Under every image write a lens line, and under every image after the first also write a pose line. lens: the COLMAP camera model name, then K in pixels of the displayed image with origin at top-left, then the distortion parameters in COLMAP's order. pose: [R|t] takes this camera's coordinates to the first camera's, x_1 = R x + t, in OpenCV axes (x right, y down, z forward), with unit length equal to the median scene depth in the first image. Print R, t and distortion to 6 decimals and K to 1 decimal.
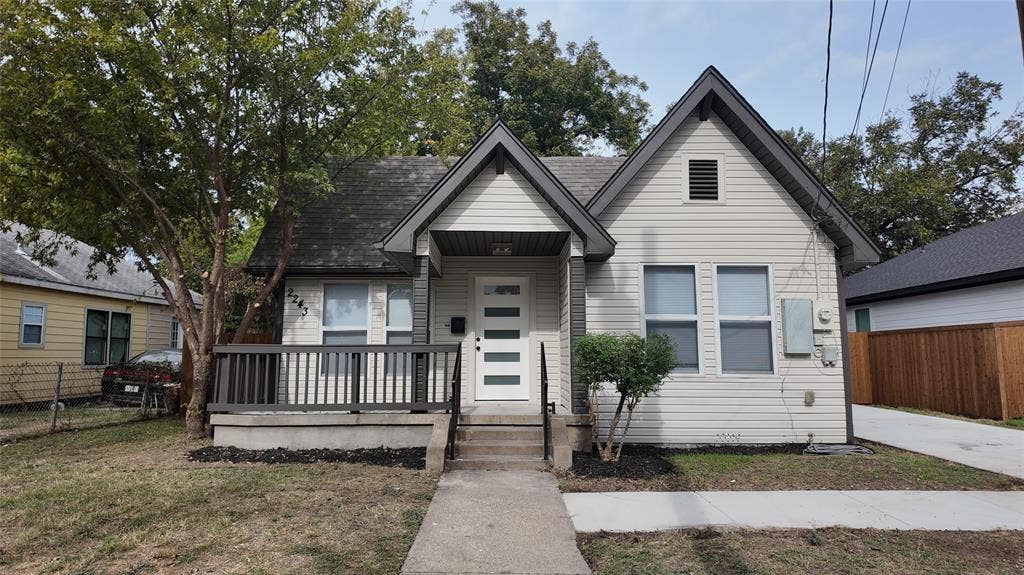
lens RADIAL K [[609.7, 0, 515.6], [0, 609.7, 283.1], [0, 0, 1]] dist [0.033929, -0.000581]
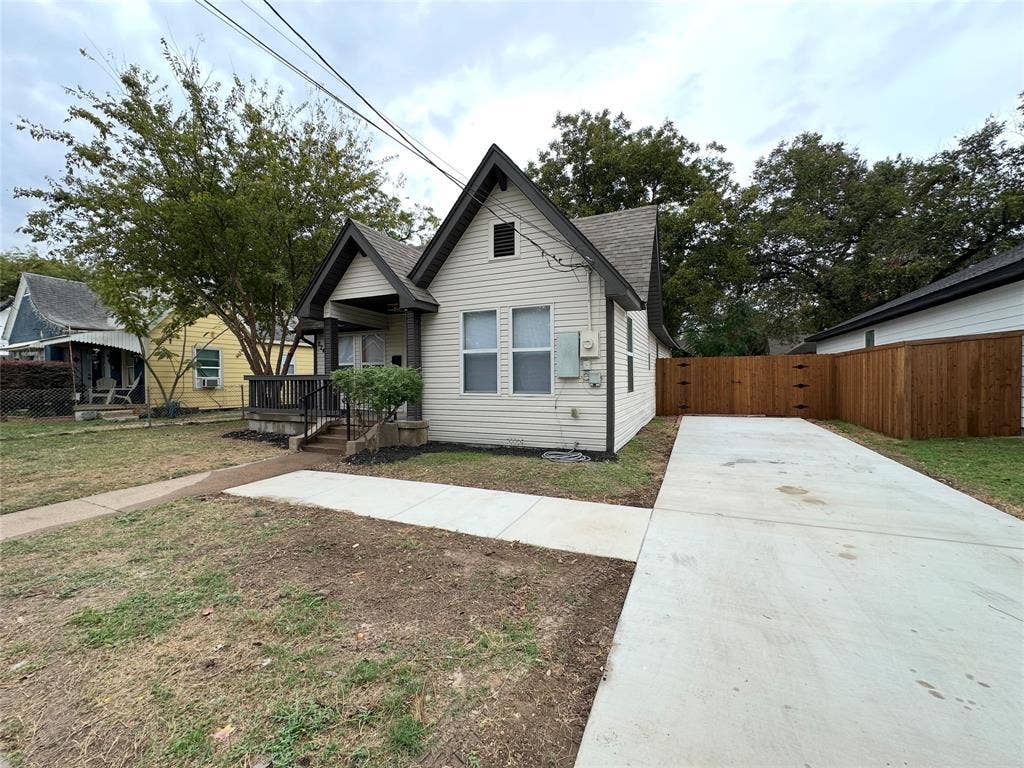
lens RADIAL K [[417.5, 0, 508.5], [0, 417.5, 382.9], [0, 0, 1]] dist [-0.000215, 0.000702]
pose [[0.901221, -0.002726, -0.433350, 0.681039], [0.058609, 0.991559, 0.115650, 0.022447], [0.429377, -0.129625, 0.893774, 0.203544]]
